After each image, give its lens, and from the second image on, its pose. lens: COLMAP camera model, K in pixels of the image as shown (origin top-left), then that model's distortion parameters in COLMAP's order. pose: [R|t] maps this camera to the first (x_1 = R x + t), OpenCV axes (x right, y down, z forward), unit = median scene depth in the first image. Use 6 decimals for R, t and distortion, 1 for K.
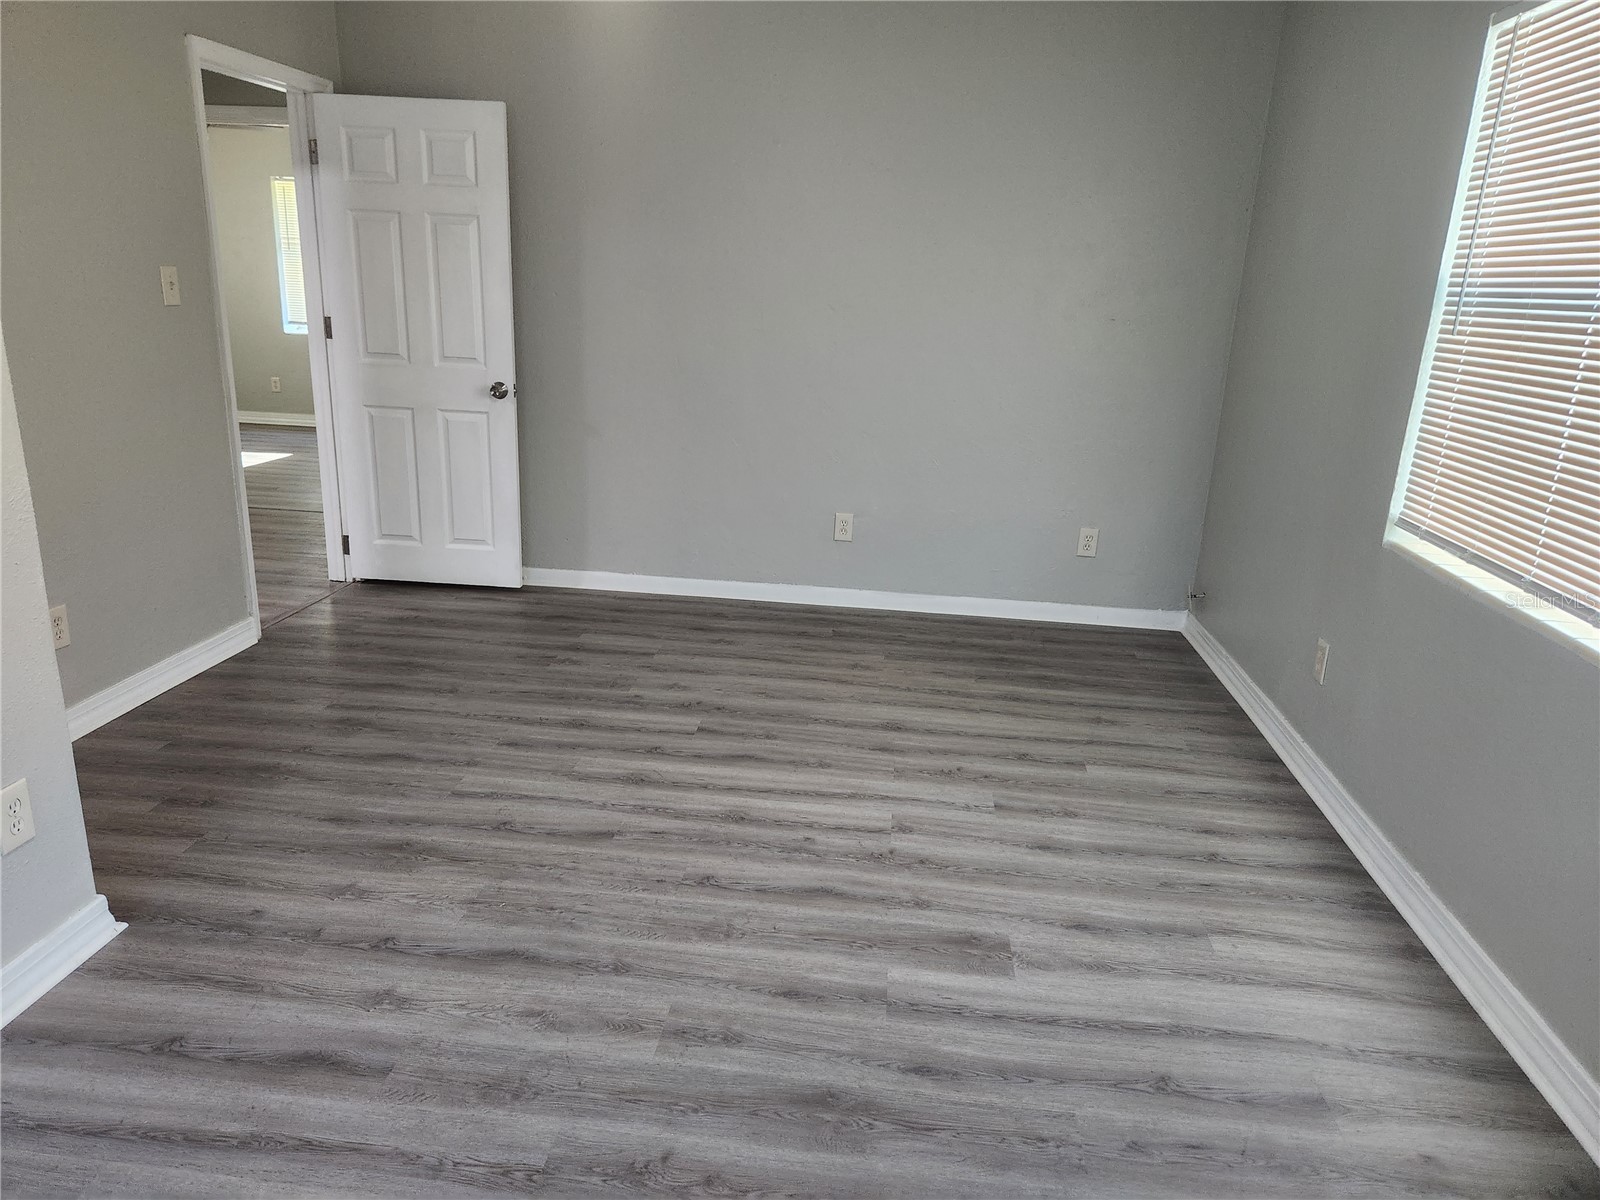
lens RADIAL K [[1083.7, 0, 788.1], [0, 1083.7, 597.0], [0, 0, 1]] dist [0.073094, -0.090025]
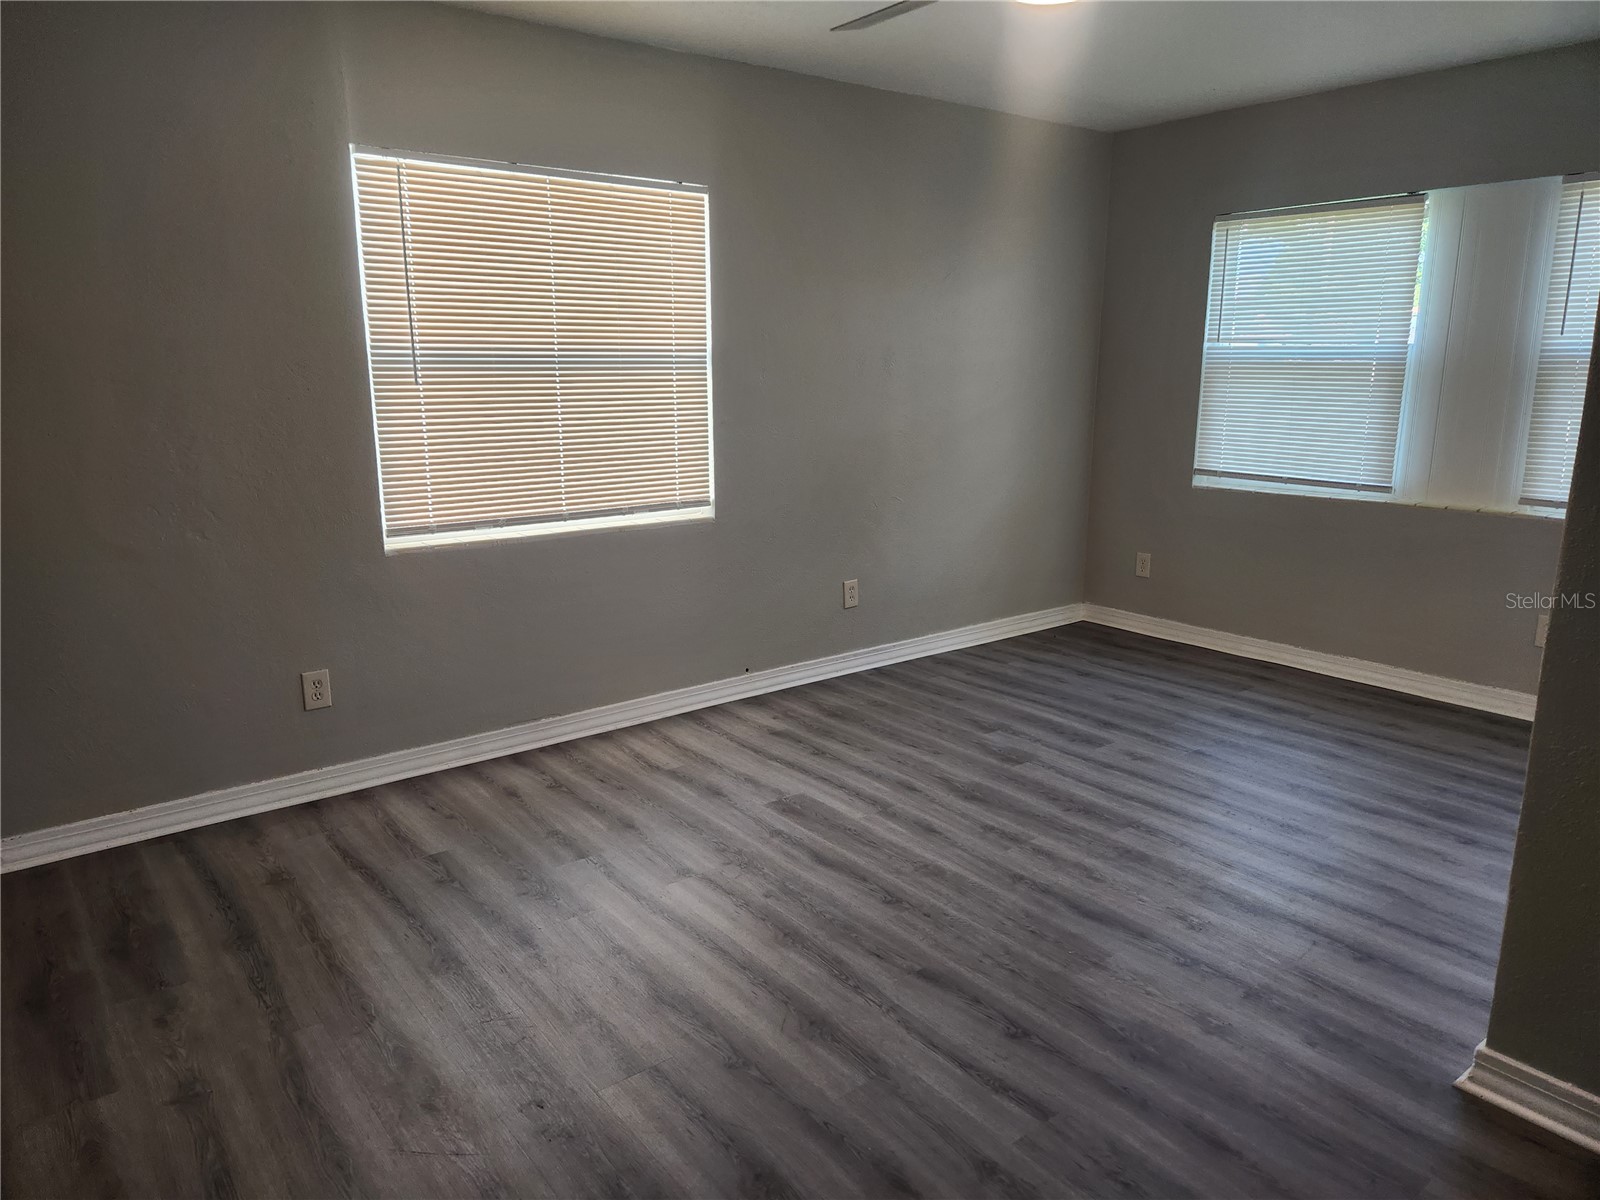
lens RADIAL K [[1083.7, 0, 788.1], [0, 1083.7, 597.0], [0, 0, 1]] dist [0.073094, -0.090025]
pose [[-0.701340, -0.187951, 0.687602, -0.710743], [0.174612, 0.889928, 0.421355, -0.499557], [-0.691110, 0.415576, -0.591323, 1.627077]]
